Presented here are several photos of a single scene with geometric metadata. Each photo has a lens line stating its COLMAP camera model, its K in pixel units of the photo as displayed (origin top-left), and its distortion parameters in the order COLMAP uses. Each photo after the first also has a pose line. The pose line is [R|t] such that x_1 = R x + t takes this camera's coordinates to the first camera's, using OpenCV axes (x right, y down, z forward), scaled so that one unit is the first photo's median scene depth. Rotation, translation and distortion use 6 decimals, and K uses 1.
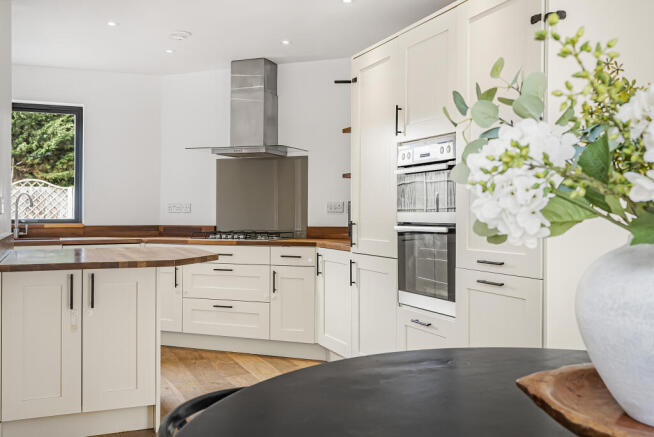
lens RADIAL K [[665.8, 0, 327.0], [0, 665.8, 218.0], [0, 0, 1]] dist [0.069355, 0.000000]
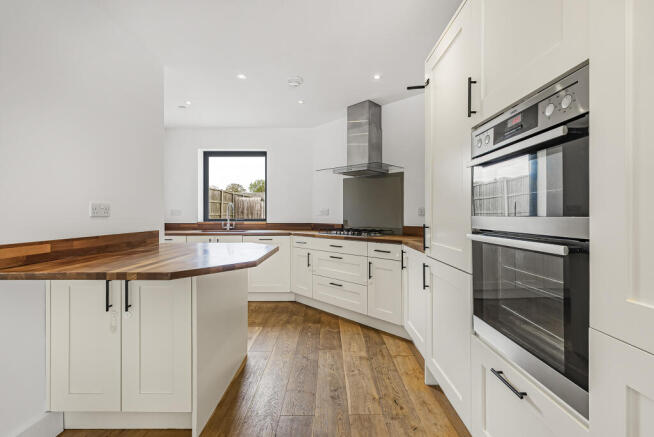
lens RADIAL K [[300.9, 0, 326.3], [0, 300.9, 213.4], [0, 0, 1]] dist [-0.013416, 0.000367]
pose [[0.926349, -0.000308, -0.376667, 0.057144], [-0.004035, 0.999934, -0.010739, -0.005123], [0.376646, 0.011468, 0.926286, 0.436056]]
